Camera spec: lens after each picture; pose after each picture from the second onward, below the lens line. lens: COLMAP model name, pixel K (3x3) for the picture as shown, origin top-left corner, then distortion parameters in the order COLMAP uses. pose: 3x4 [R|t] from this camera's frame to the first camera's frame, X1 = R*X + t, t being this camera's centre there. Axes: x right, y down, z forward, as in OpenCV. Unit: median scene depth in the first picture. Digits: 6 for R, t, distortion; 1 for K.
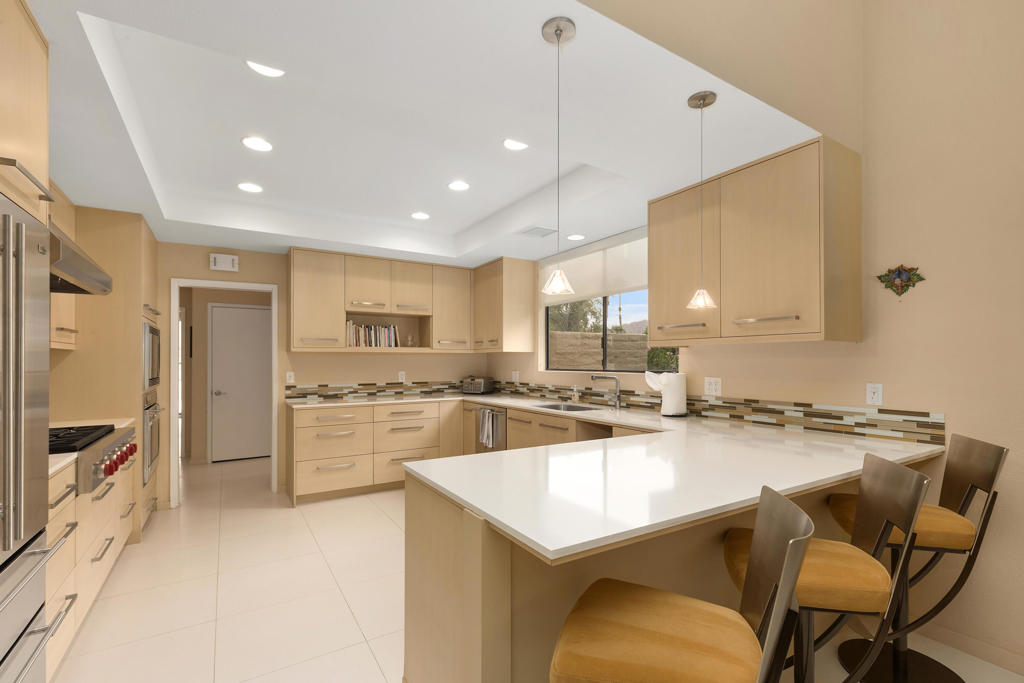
lens RADIAL K [[460.2, 0, 509.7], [0, 460.2, 357.3], [0, 0, 1]] dist [0.004628, -0.001814]
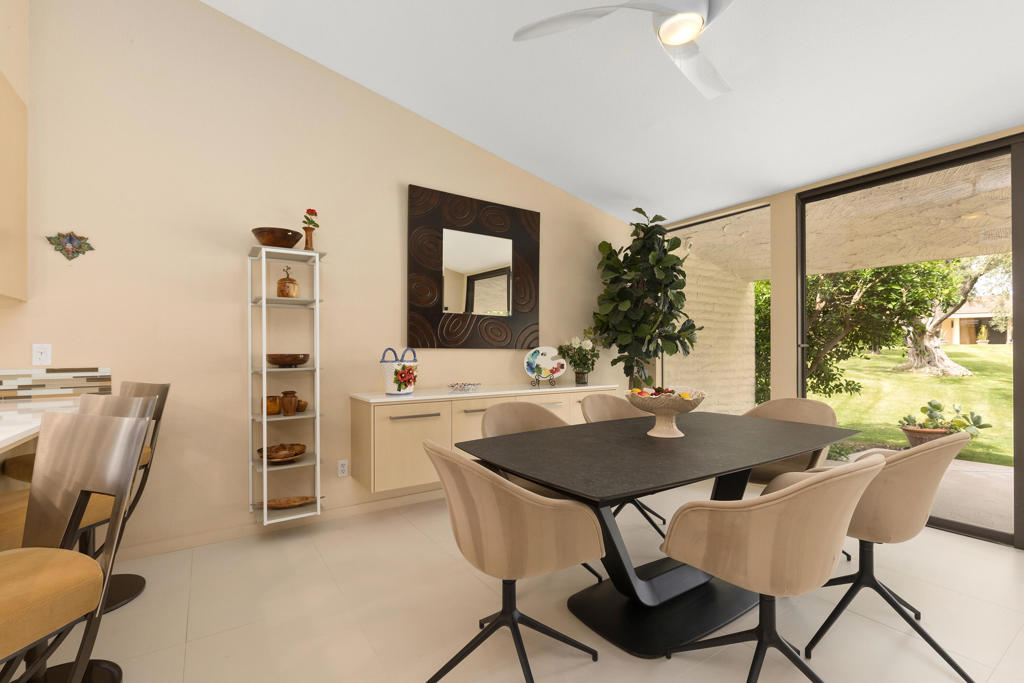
lens RADIAL K [[460.2, 0, 508.8], [0, 460.2, 349.1], [0, 0, 1]] dist [0.004628, -0.001814]
pose [[-0.031385, 0.009456, 0.999463, -0.131204], [0.001174, 0.999955, -0.009424, 0.043934], [-0.999507, 0.000877, -0.031395, 0.013271]]
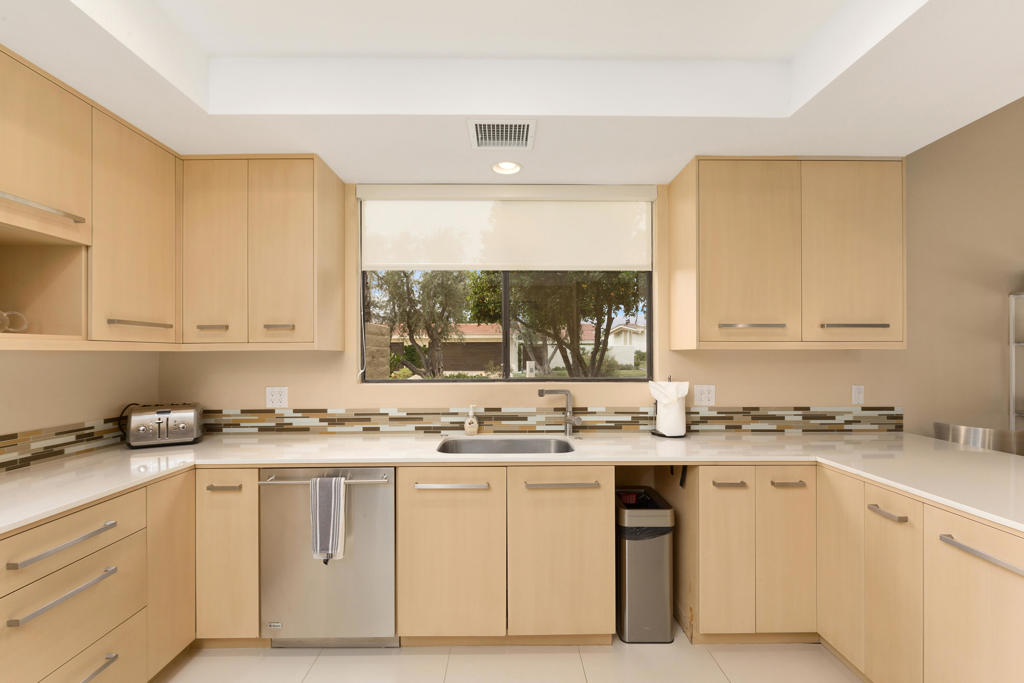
lens RADIAL K [[460.2, 0, 507.7], [0, 460.2, 348.2], [0, 0, 1]] dist [0.004628, -0.001814]
pose [[0.513686, 0.008165, 0.857939, -0.368227], [-0.005613, 0.999965, -0.006155, -0.013937], [-0.857960, -0.001654, 0.513714, 0.644255]]
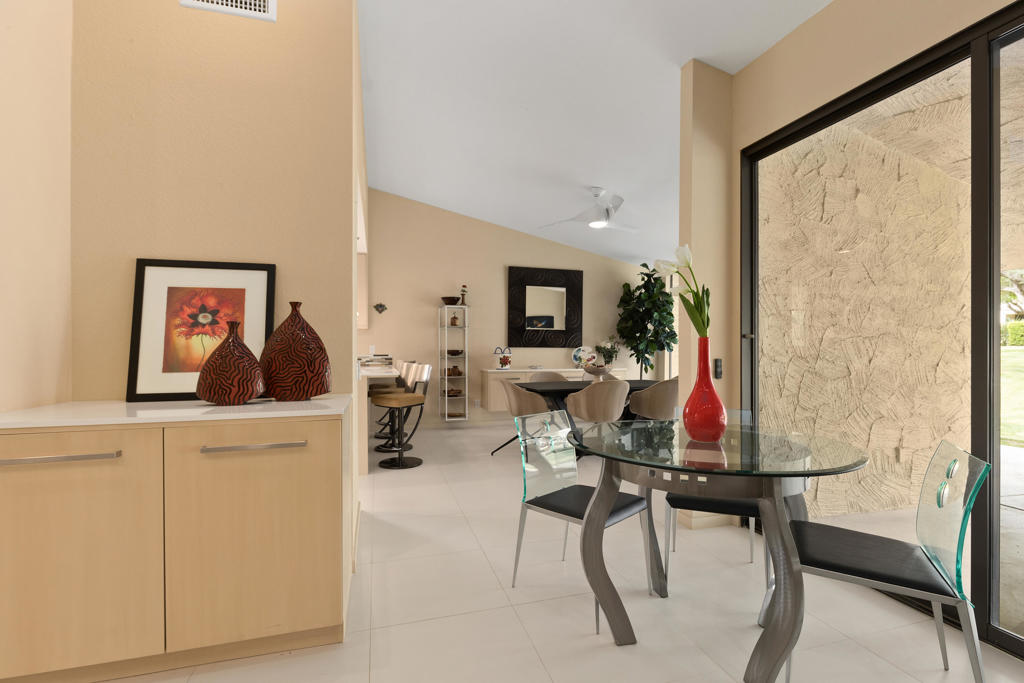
lens RADIAL K [[460.2, 0, 510.8], [0, 460.2, 348.8], [0, 0, 1]] dist [0.004628, -0.001814]
pose [[0.260204, 0.004460, 0.965543, -0.884230], [-0.004007, 0.999986, -0.003540, 0.045464], [-0.965545, -0.002948, 0.260219, -0.266514]]
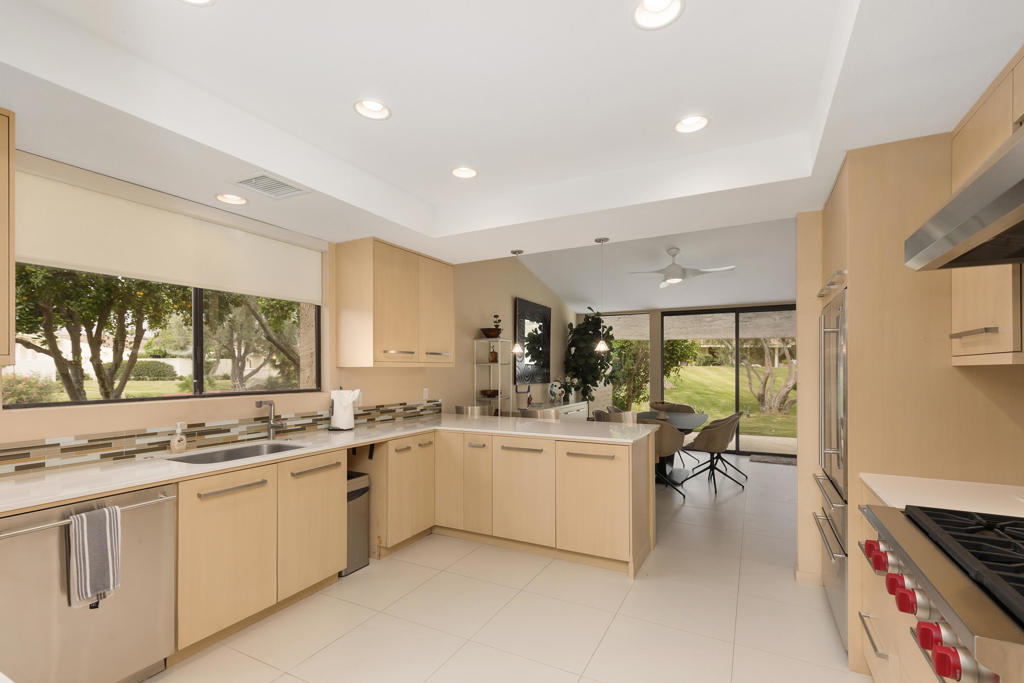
lens RADIAL K [[460.2, 0, 502.4], [0, 460.2, 361.9], [0, 0, 1]] dist [0.004628, -0.001814]
pose [[-0.490170, 0.013626, 0.871520, -0.607697], [-0.004672, 0.999822, -0.018259, -0.012003], [-0.871614, -0.013022, -0.490019, 0.933272]]
